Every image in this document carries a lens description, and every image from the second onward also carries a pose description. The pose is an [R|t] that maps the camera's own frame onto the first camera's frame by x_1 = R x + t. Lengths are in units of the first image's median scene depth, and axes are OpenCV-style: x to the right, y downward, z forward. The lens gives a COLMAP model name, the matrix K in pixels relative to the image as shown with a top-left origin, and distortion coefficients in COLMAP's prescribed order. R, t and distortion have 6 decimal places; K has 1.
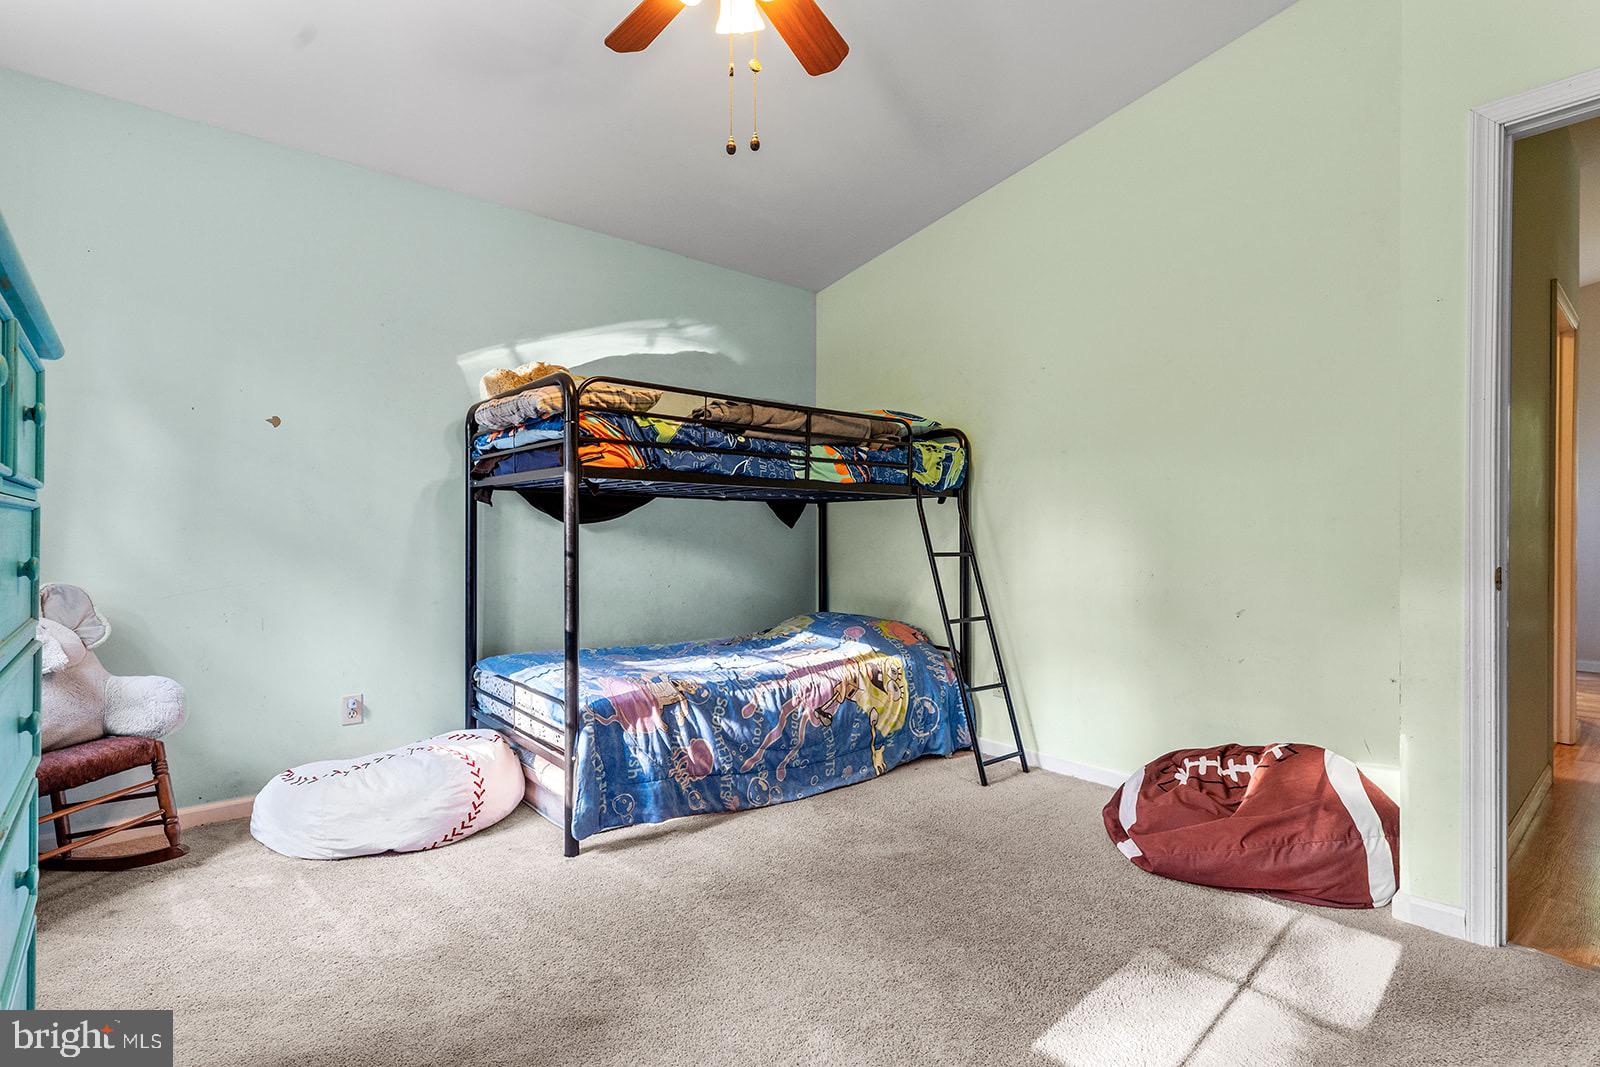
lens RADIAL K [[748.0, 0, 802.3], [0, 748.0, 529.2], [0, 0, 1]] dist [0.001897, -0.000027]
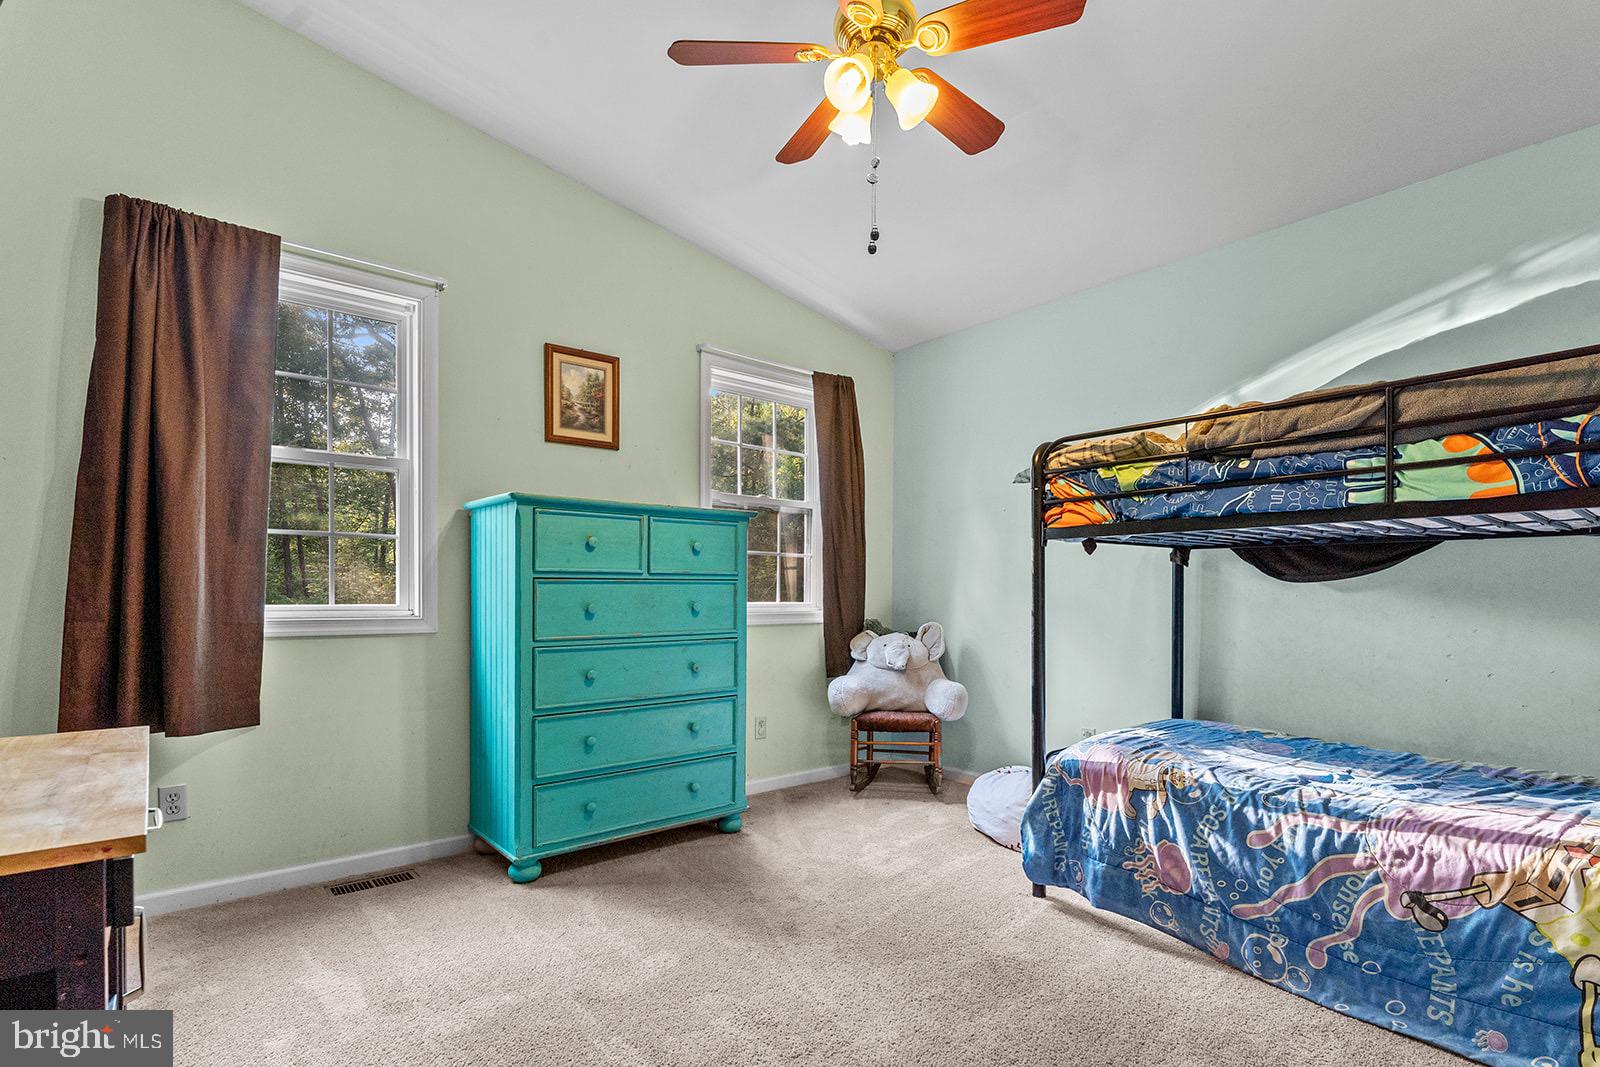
lens RADIAL K [[748.5, 0, 801.8], [0, 748.5, 593.7], [0, 0, 1]] dist [-0.002344, -0.000918]
pose [[0.013489, -0.003518, -0.999903, 0.658188], [0.004118, 0.999986, -0.003463, 0.007310], [0.999901, -0.004071, 0.013503, 0.567300]]
